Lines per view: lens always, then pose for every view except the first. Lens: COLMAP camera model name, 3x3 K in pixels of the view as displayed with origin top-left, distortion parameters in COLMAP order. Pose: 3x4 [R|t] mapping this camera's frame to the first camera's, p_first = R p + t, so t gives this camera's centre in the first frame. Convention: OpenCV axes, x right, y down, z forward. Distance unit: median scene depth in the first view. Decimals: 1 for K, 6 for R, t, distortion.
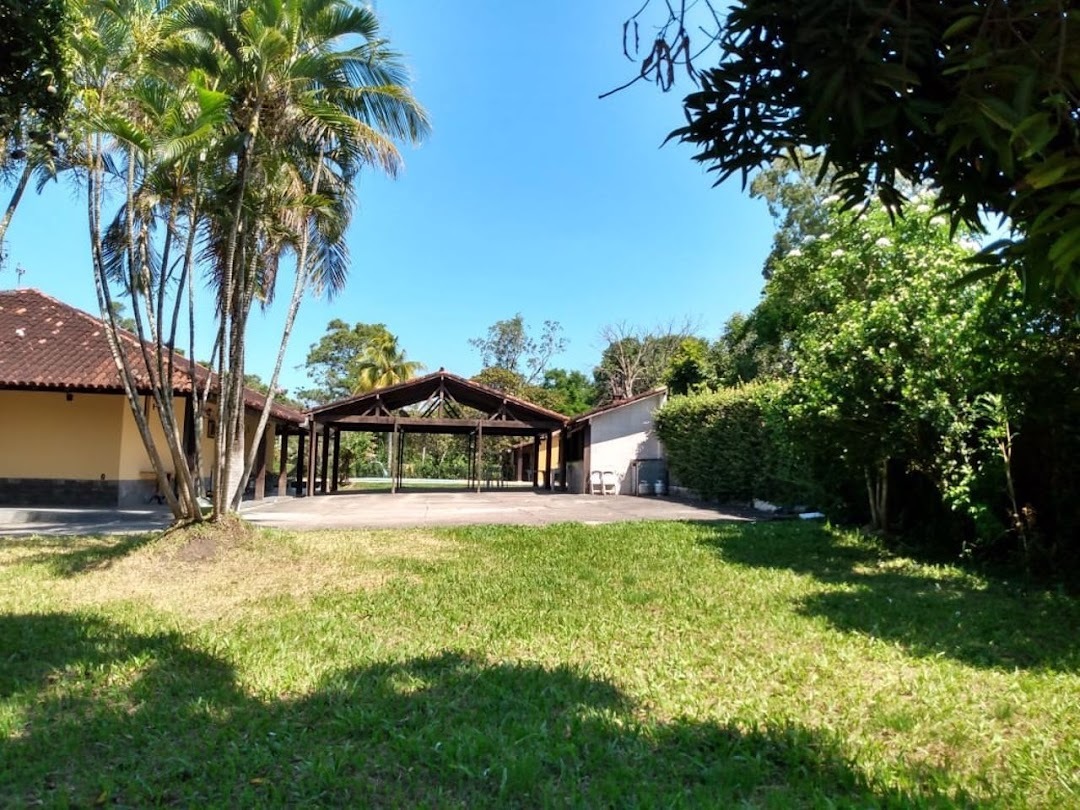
lens RADIAL K [[902.5, 0, 540.0], [0, 902.5, 405.0], [0, 0, 1]] dist [0.082015, -0.072210]
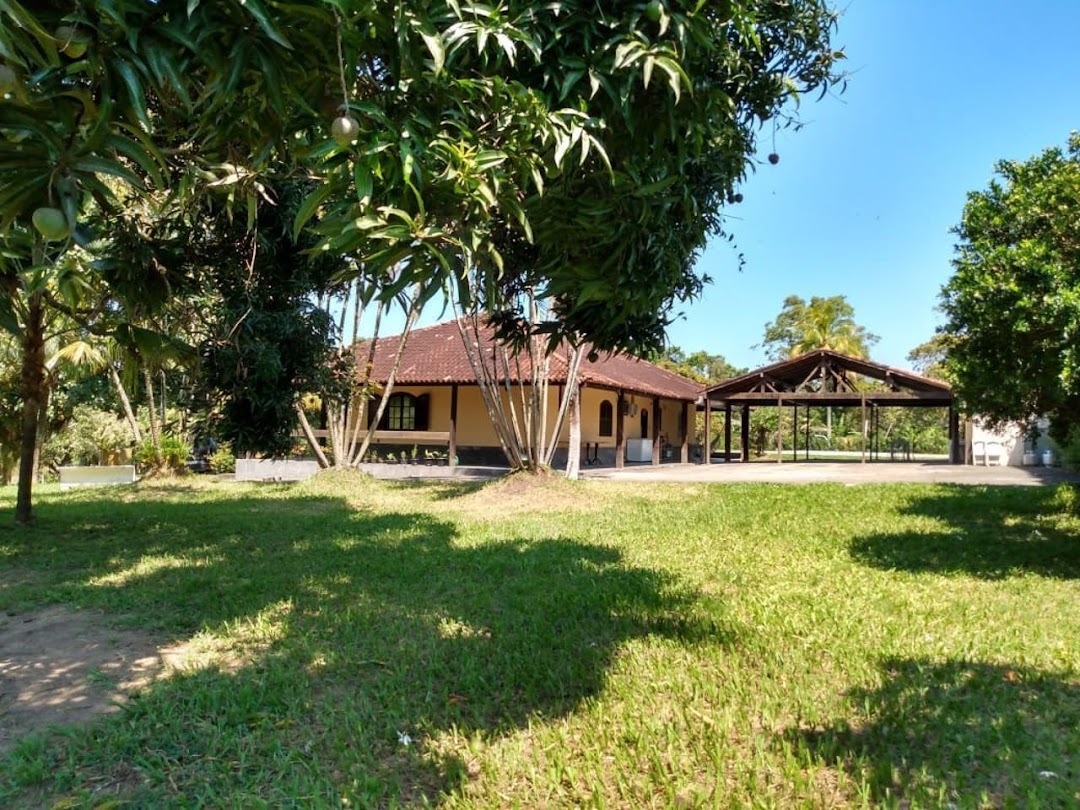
lens RADIAL K [[902.5, 0, 540.0], [0, 902.5, 405.0], [0, 0, 1]] dist [0.082015, -0.072210]
pose [[0.864585, -0.026128, -0.501807, 0.125316], [0.039382, 0.999099, 0.015831, -0.000605], [0.500941, -0.033449, 0.864835, -0.076890]]
